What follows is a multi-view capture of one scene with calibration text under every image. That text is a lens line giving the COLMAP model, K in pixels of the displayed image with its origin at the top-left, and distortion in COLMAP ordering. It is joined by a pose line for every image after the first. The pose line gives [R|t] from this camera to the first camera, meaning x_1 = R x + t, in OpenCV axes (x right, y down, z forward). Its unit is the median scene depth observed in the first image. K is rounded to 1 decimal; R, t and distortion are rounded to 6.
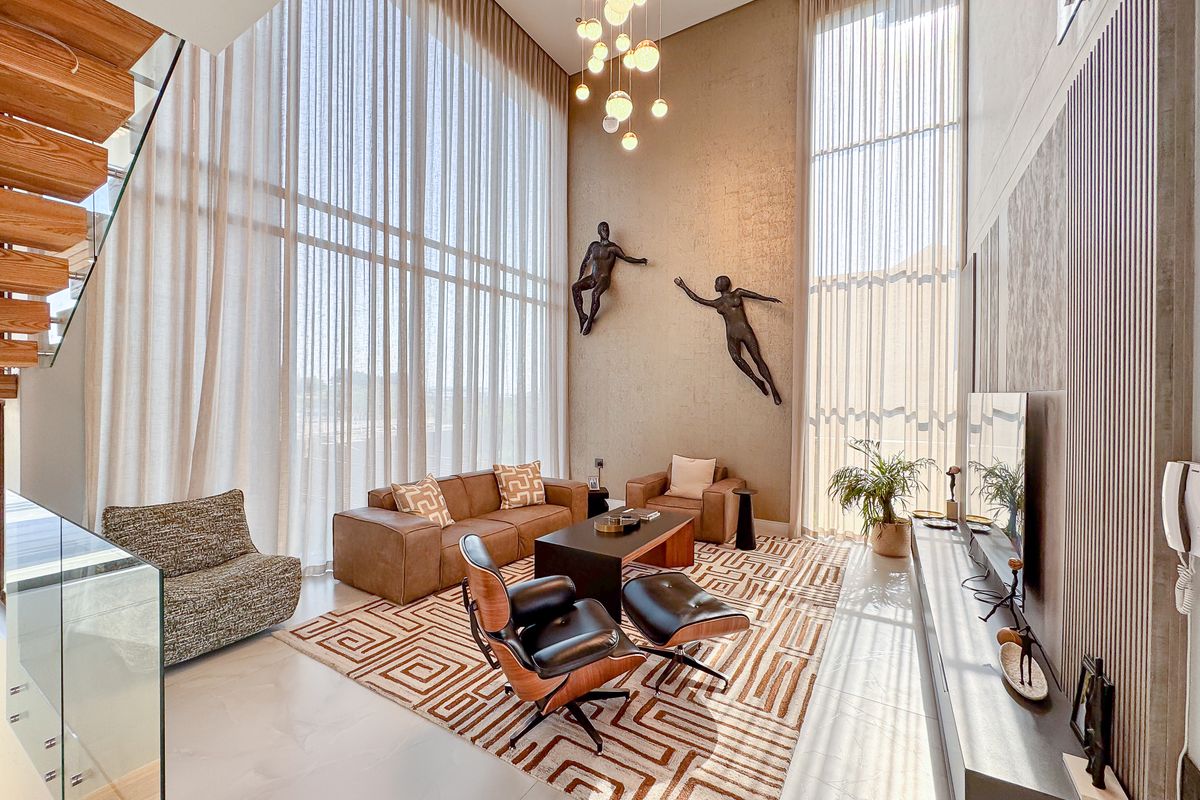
lens RADIAL K [[474.7, 0, 599.0], [0, 474.7, 401.2], [0, 0, 1]] dist [-0.003219, 0.000452]
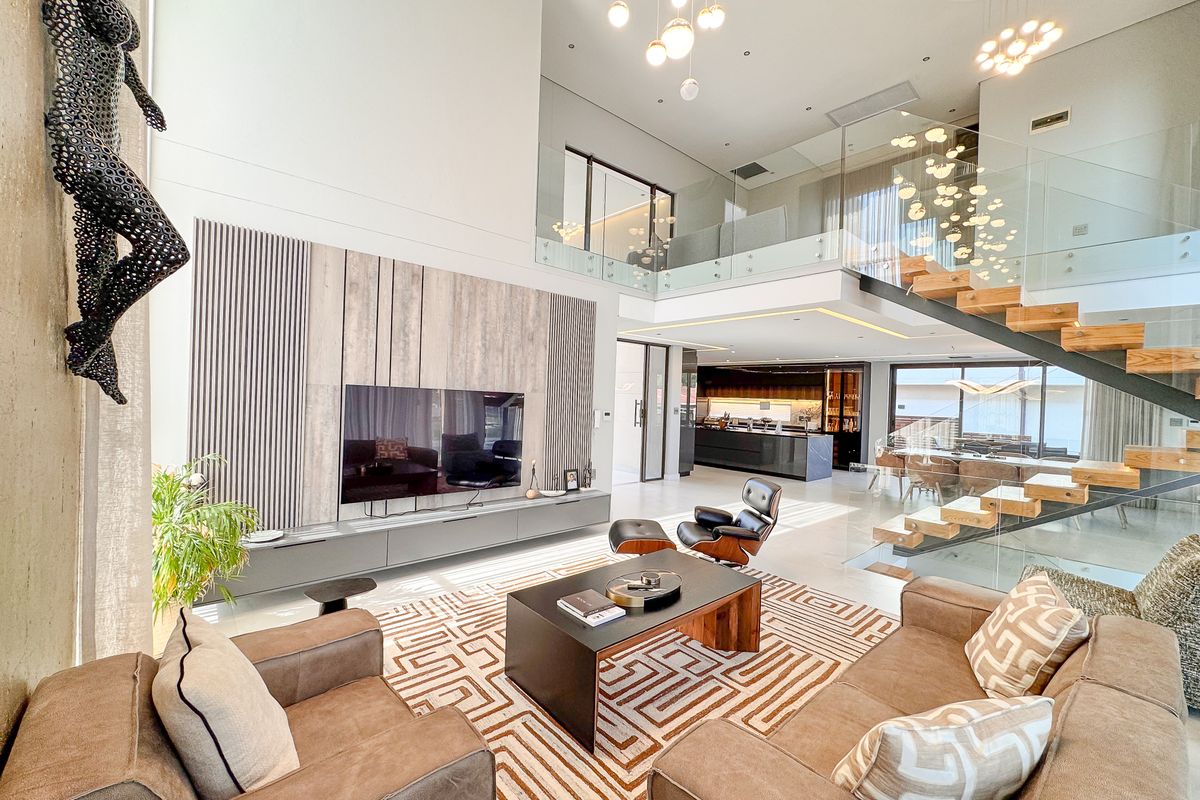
lens RADIAL K [[474.7, 0, 600.1], [0, 474.7, 398.4], [0, 0, 1]] dist [-0.003219, 0.000452]
pose [[-0.956552, -0.040439, 0.288742, -0.092371], [-0.038044, 0.999179, 0.013905, -0.022234], [-0.289068, 0.002315, -0.957306, 1.861252]]
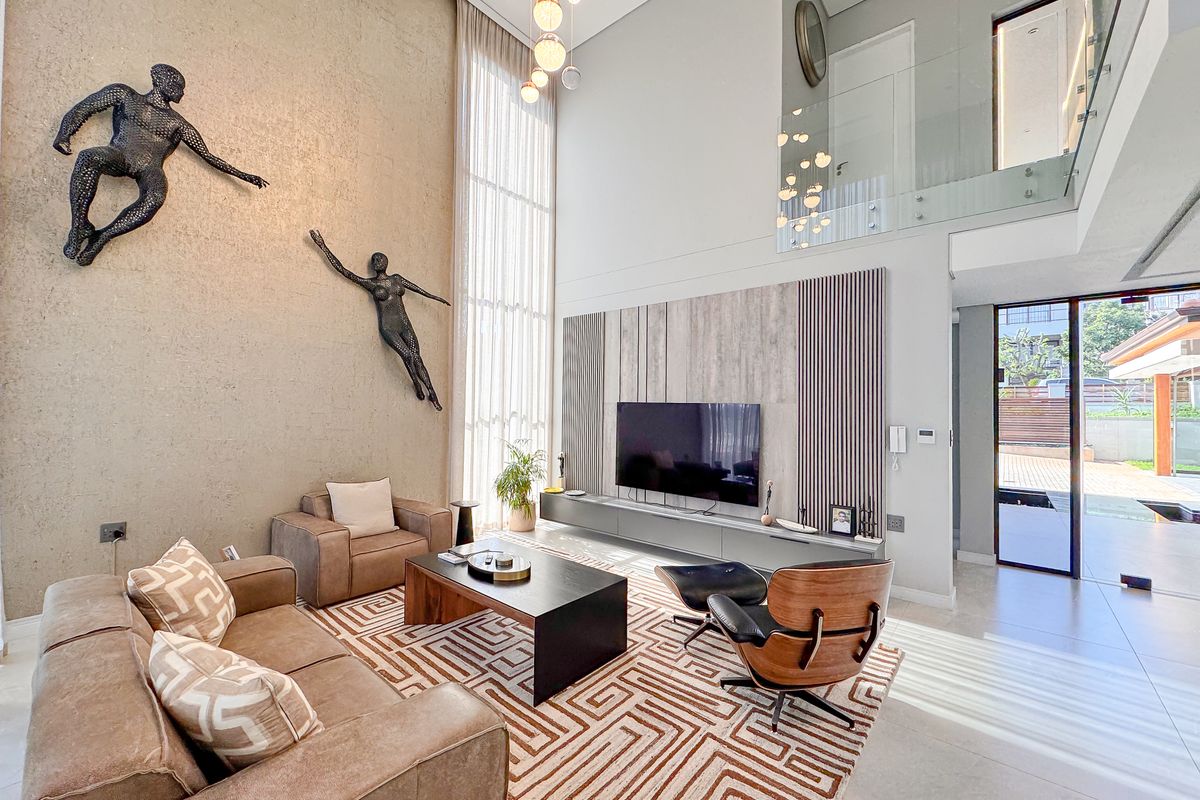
lens RADIAL K [[474.7, 0, 599.3], [0, 474.7, 397.2], [0, 0, 1]] dist [-0.003219, 0.000452]
pose [[0.156217, 0.018128, 0.987556, -0.781677], [-0.001506, 0.999835, -0.018116, -0.003864], [-0.987722, 0.001343, 0.156218, 0.806682]]
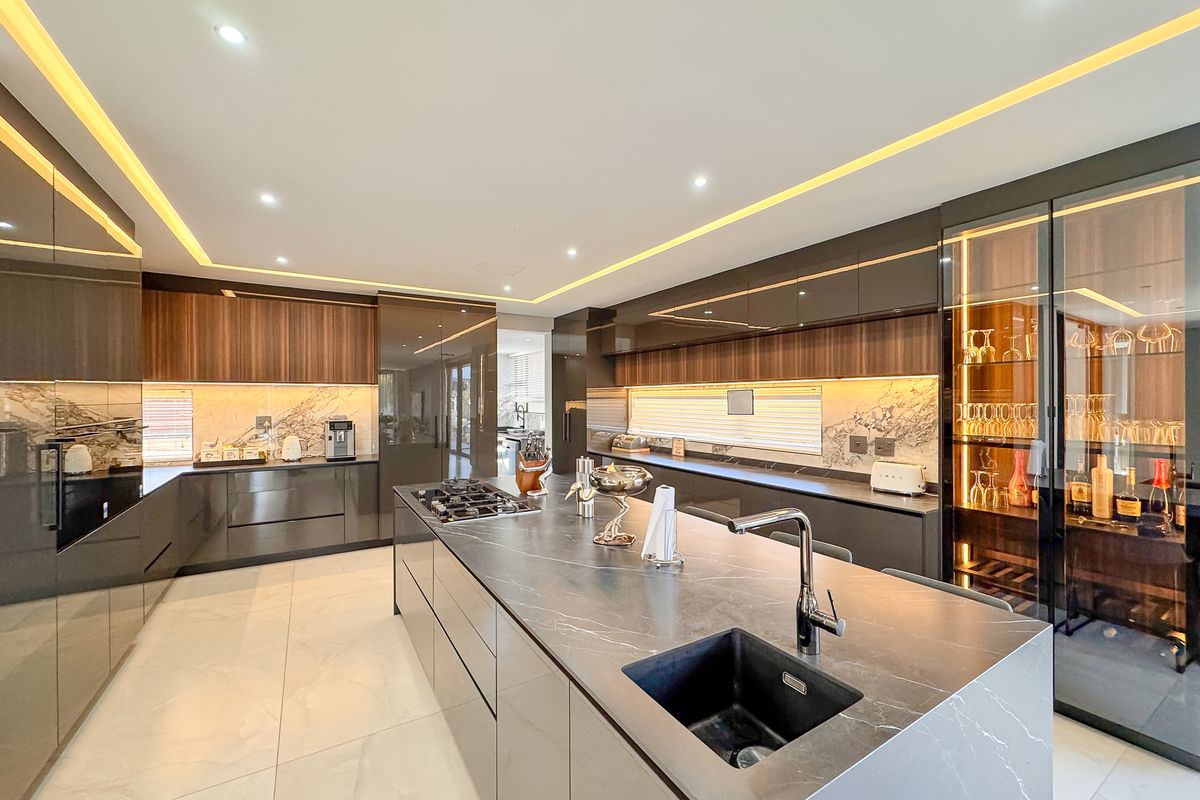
lens RADIAL K [[474.7, 0, 603.1], [0, 474.7, 399.4], [0, 0, 1]] dist [-0.003219, 0.000452]
pose [[-0.897465, -0.012278, 0.440914, -0.467164], [-0.005753, 0.999853, 0.016132, 0.012969], [-0.441047, 0.011941, -0.897404, -0.825704]]
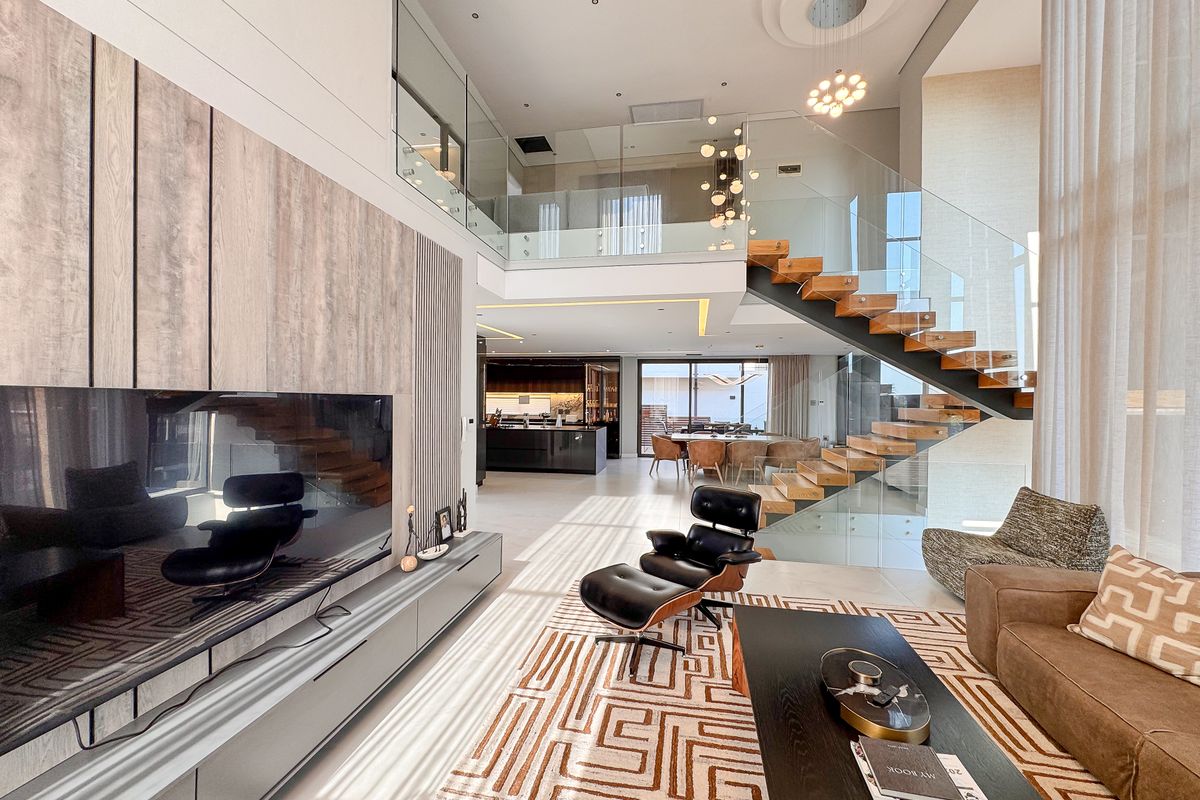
lens RADIAL K [[474.7, 0, 599.6], [0, 474.7, 399.2], [0, 0, 1]] dist [-0.003219, 0.000452]
pose [[-0.933848, -0.012728, -0.357443, 0.487163], [-0.018146, 0.999766, 0.011809, -0.018759], [0.357209, 0.017514, -0.933860, 1.475178]]
